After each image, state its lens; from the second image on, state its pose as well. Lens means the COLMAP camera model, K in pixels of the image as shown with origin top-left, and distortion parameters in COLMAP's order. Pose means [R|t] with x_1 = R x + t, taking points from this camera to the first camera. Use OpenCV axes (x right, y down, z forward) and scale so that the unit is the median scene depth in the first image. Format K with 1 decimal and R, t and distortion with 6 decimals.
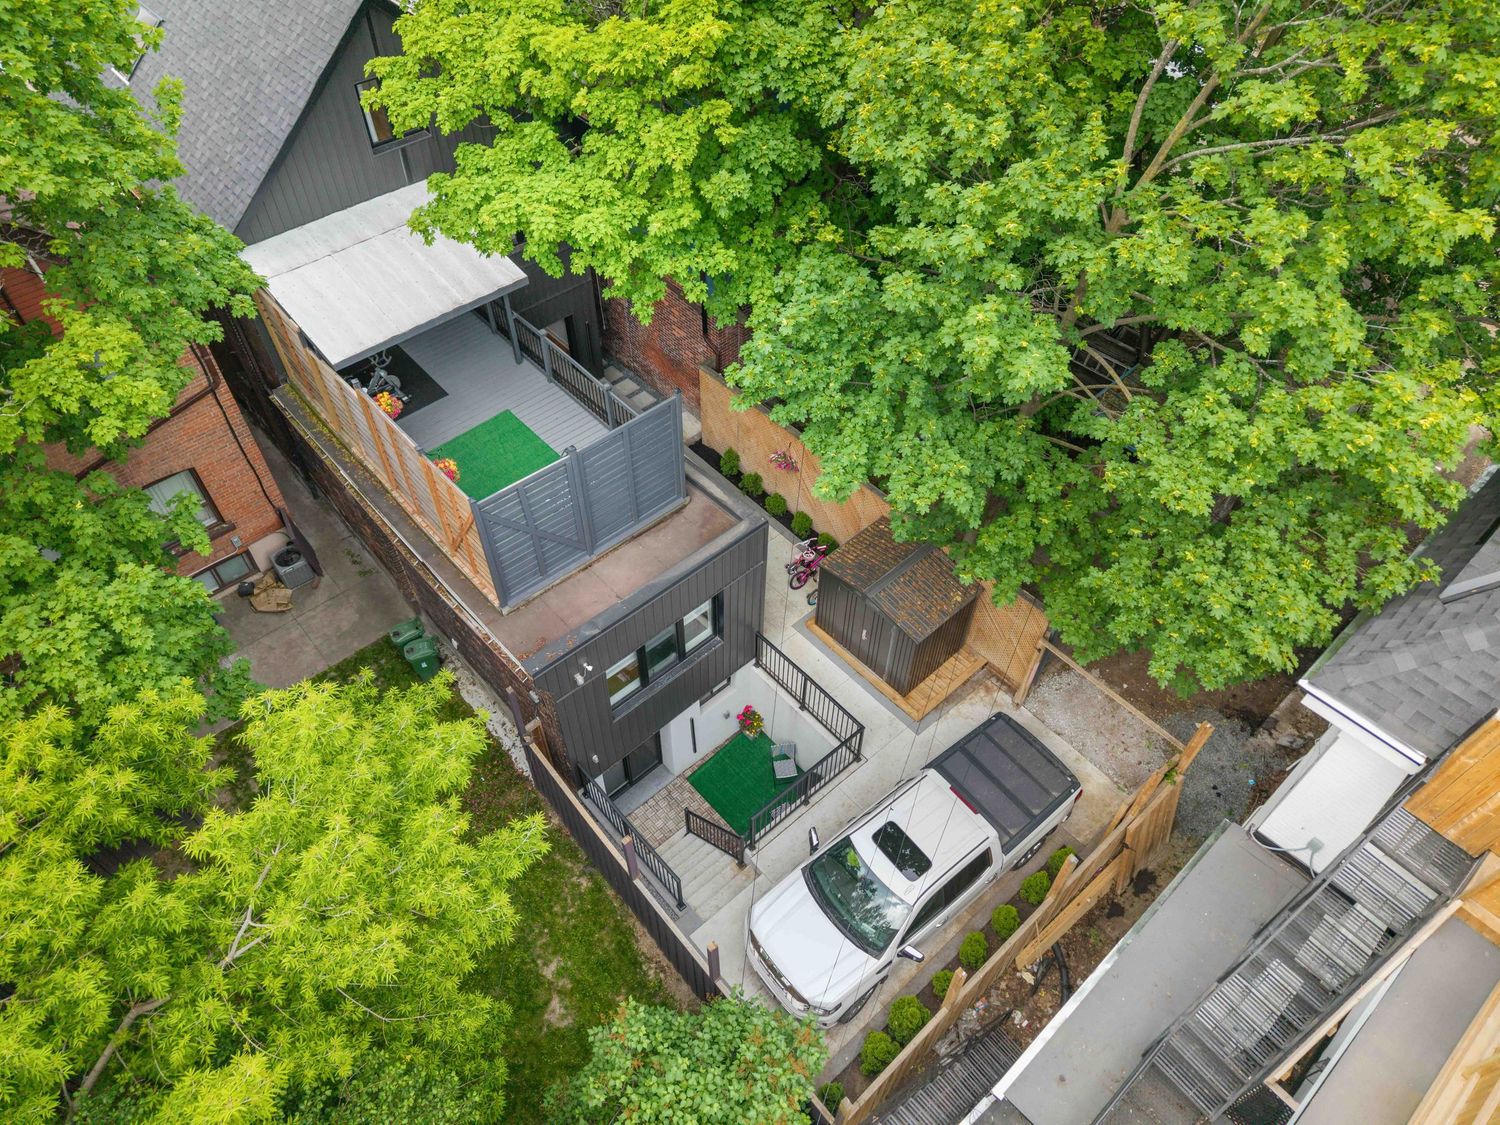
lens RADIAL K [[981.1, 0, 744.5], [0, 981.1, 564.7], [0, 0, 1]] dist [0.029247, -0.048305]
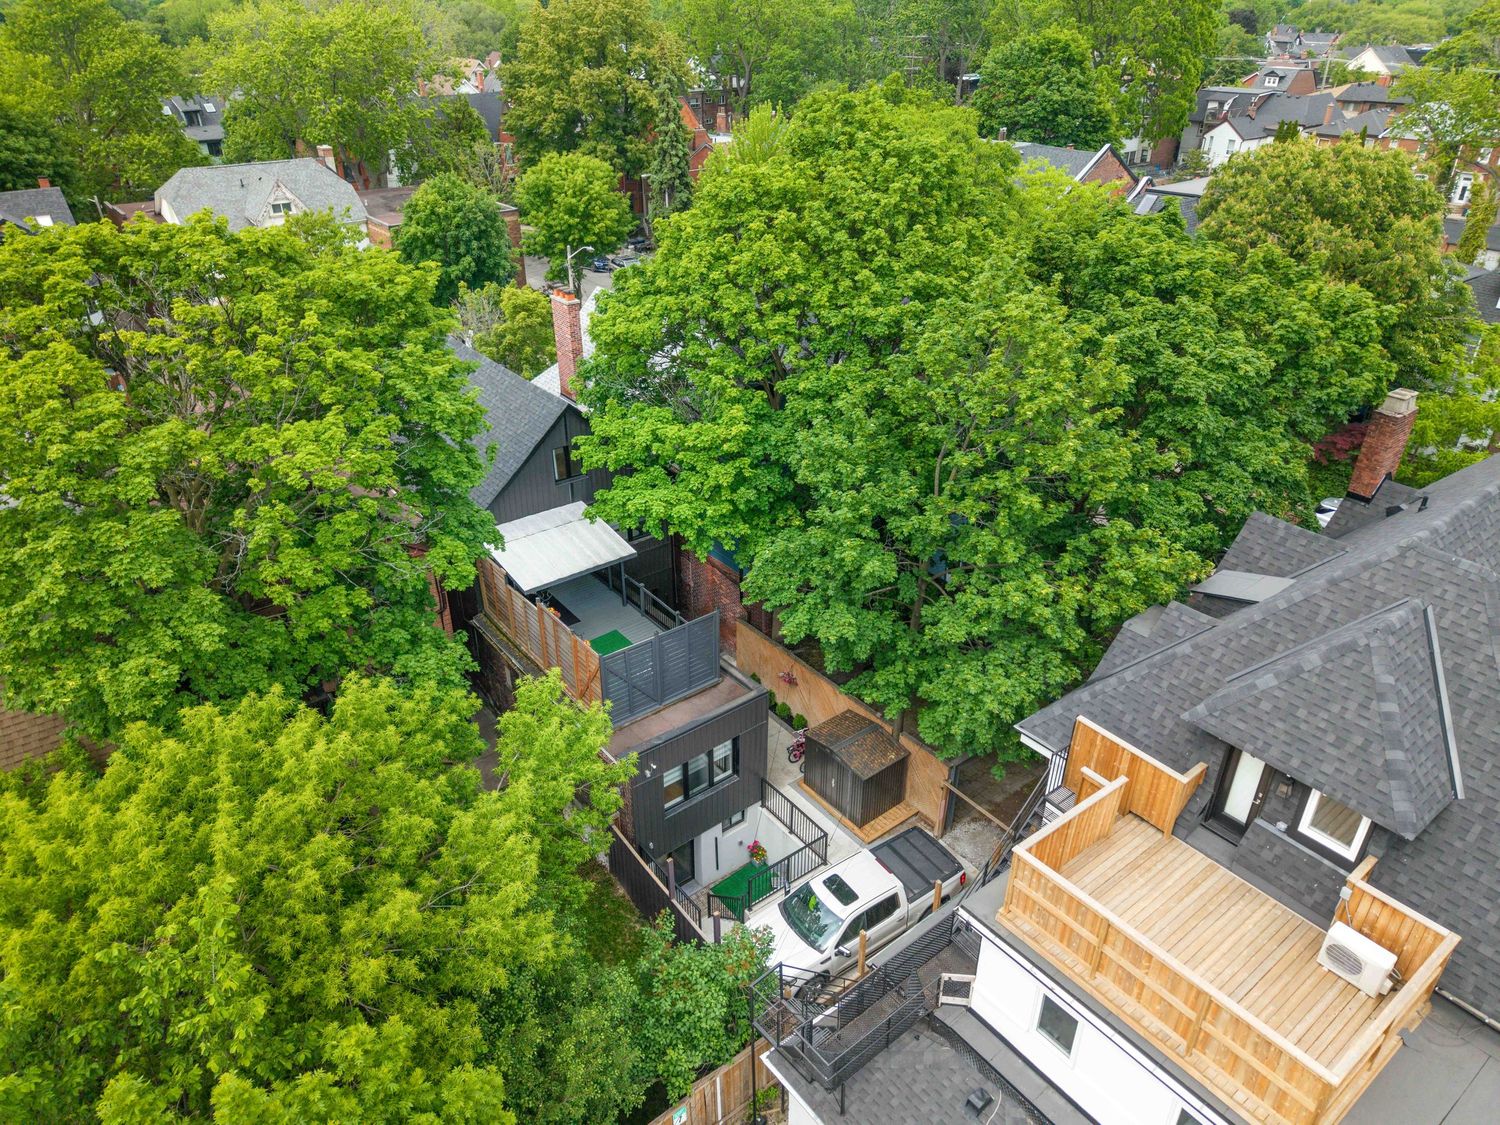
lens RADIAL K [[981.1, 0, 744.5], [0, 981.1, 564.7], [0, 0, 1]] dist [0.029247, -0.048305]
pose [[0.997272, 0.033631, -0.065712, 0.113991], [-0.054372, 0.936750, -0.345749, 0.441360], [0.049928, 0.348379, 0.936023, -0.835983]]
